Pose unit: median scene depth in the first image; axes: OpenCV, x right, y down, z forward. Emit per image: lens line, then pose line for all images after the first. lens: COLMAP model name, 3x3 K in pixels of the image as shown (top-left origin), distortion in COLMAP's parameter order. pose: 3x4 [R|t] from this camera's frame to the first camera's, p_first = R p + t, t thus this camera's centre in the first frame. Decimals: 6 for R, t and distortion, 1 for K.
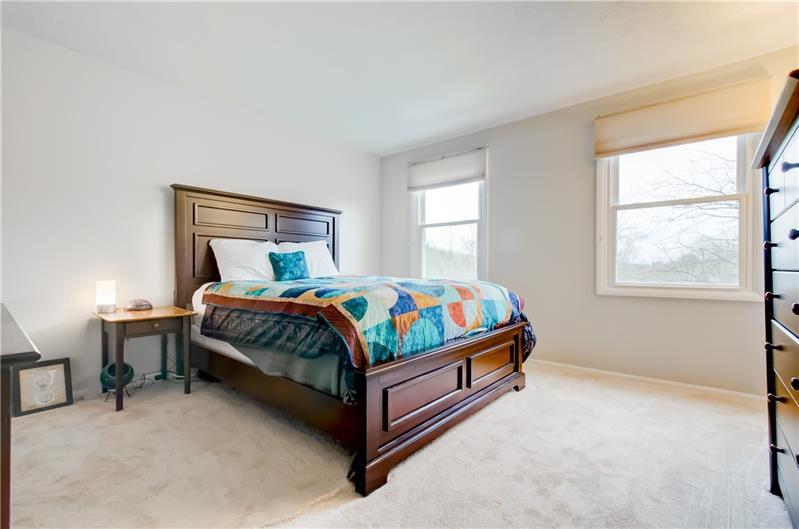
lens RADIAL K [[357.4, 0, 399.5], [0, 357.4, 264.5], [0, 0, 1]] dist [-0.000031, -0.000174]
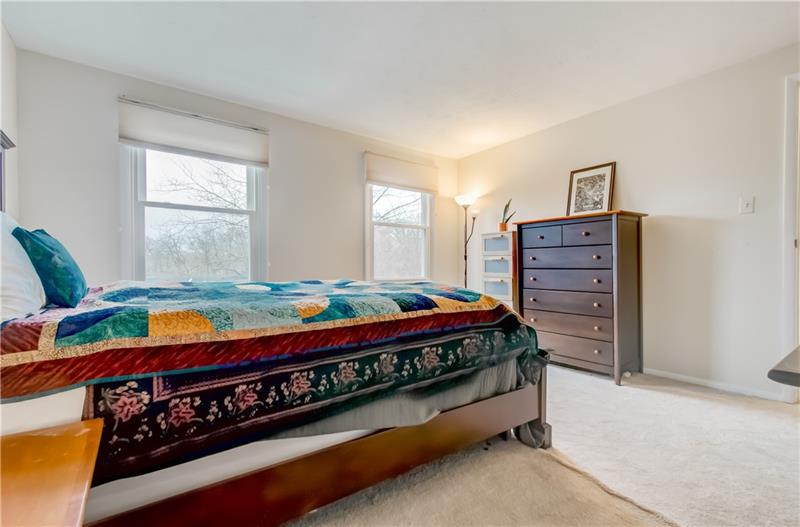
lens RADIAL K [[354.4, 0, 400.0], [0, 354.4, 263.5], [0, 0, 1]] dist [0.013308, -0.008314]
pose [[0.226032, 0.007391, 0.974092, -0.456776], [-0.005767, 0.999964, -0.006249, 0.004535], [-0.974103, -0.004205, 0.226066, 0.396311]]
